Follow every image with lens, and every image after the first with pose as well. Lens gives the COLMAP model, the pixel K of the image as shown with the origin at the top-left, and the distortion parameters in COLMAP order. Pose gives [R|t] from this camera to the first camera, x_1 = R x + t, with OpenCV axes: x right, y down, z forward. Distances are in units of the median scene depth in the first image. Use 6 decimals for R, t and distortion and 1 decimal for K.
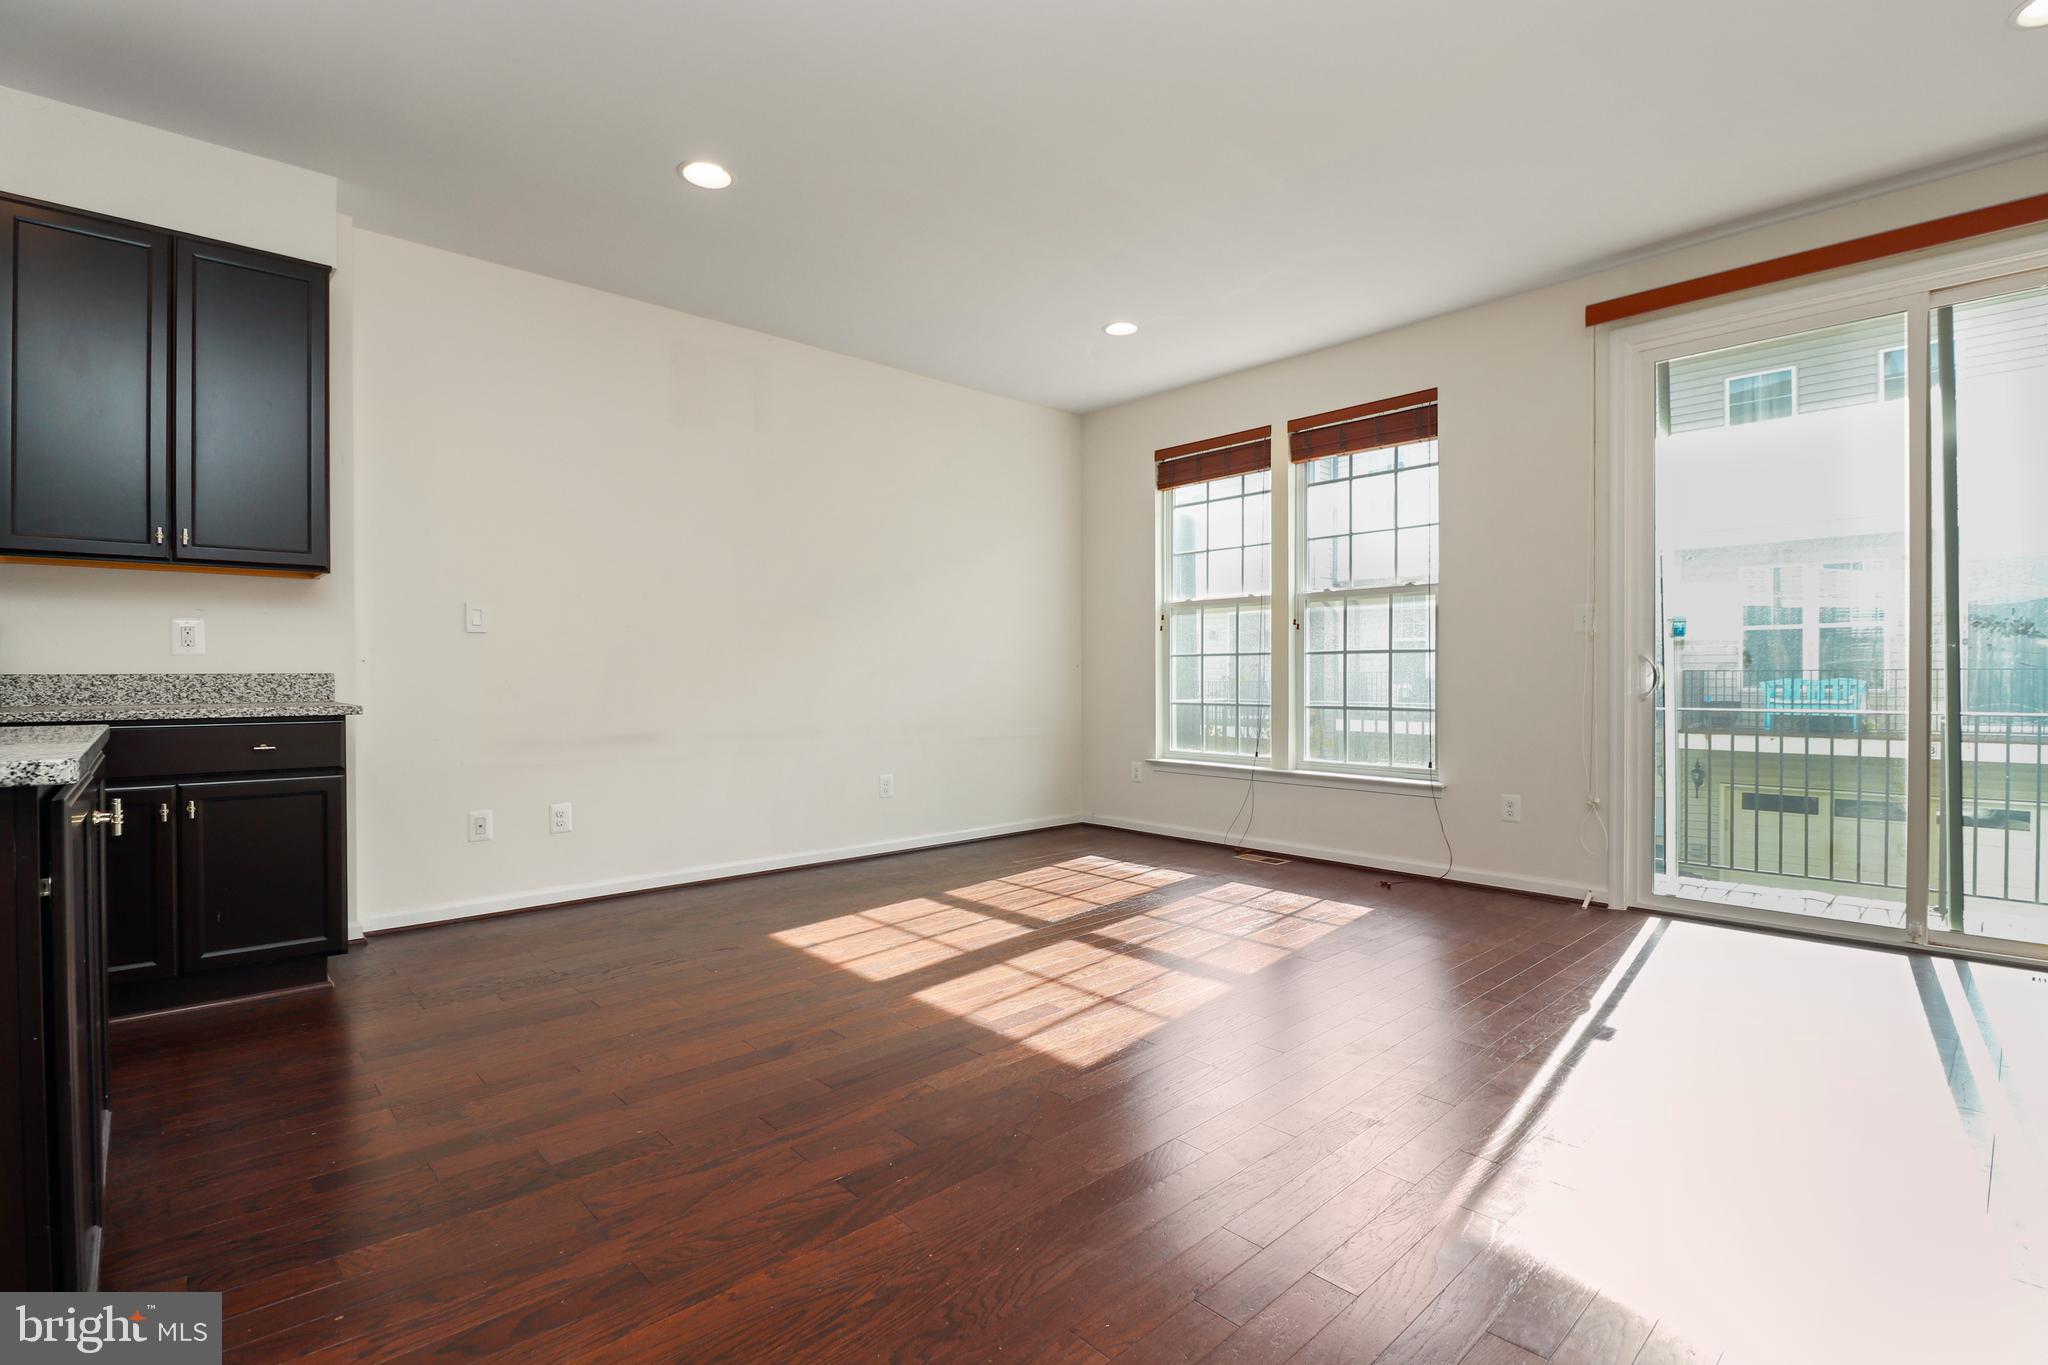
lens RADIAL K [[971.2, 0, 1030.9], [0, 971.2, 680.5], [0, 0, 1]] dist [0.002792, -0.000236]
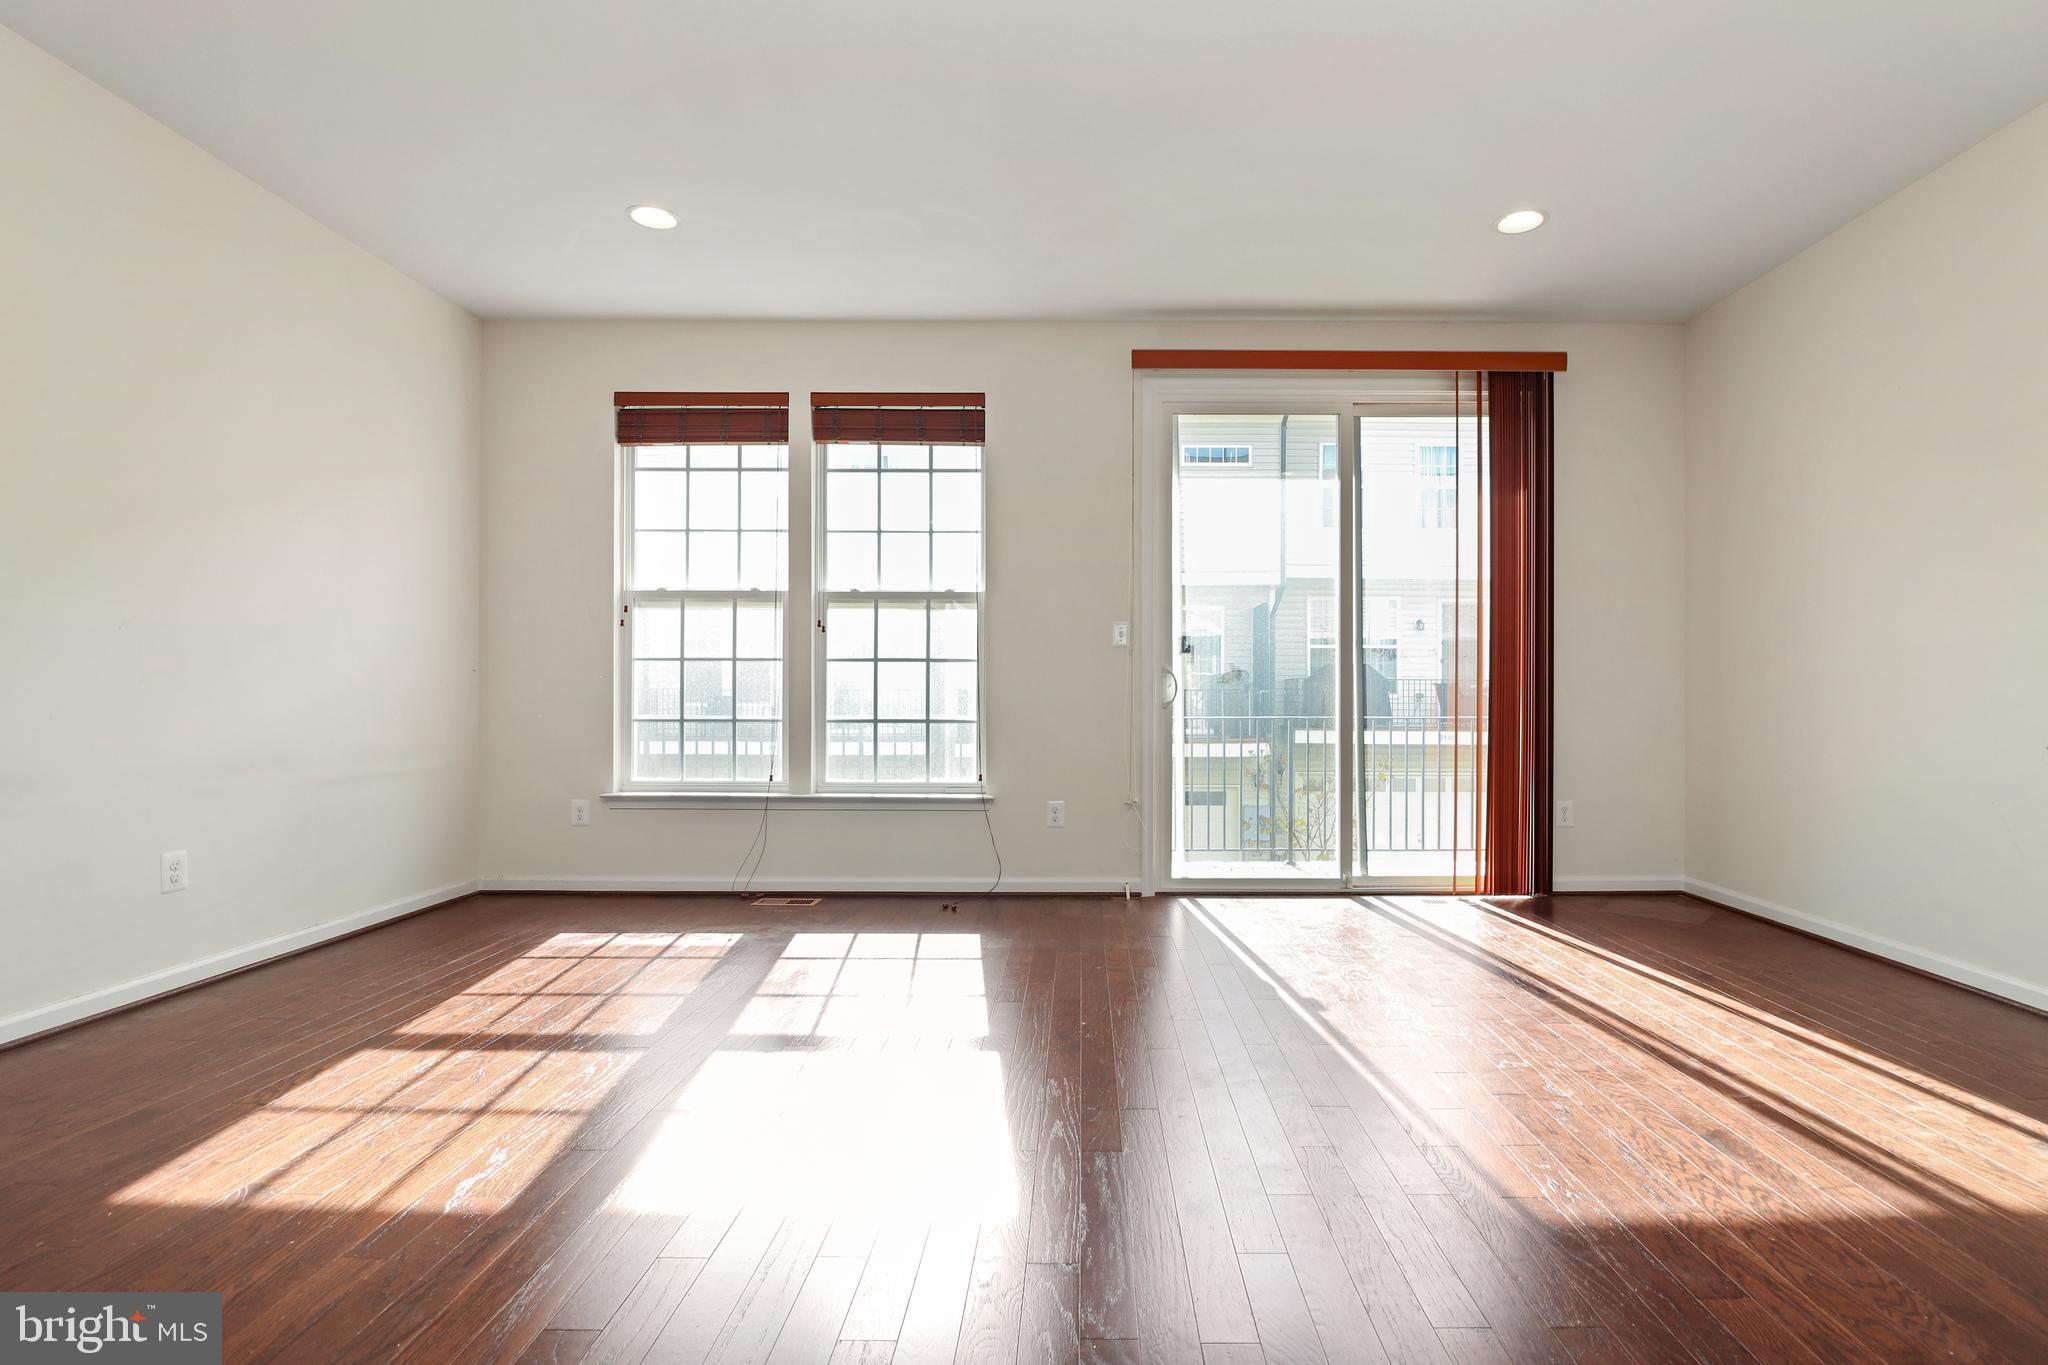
lens RADIAL K [[975.9, 0, 1087.3], [0, 975.9, 707.2], [0, 0, 1]] dist [-0.001234, -0.000488]
pose [[0.685109, -0.007013, 0.728406, -0.216644], [-0.005086, 0.999883, 0.014411, 0.000848], [-0.728422, -0.013578, 0.684994, 0.230924]]
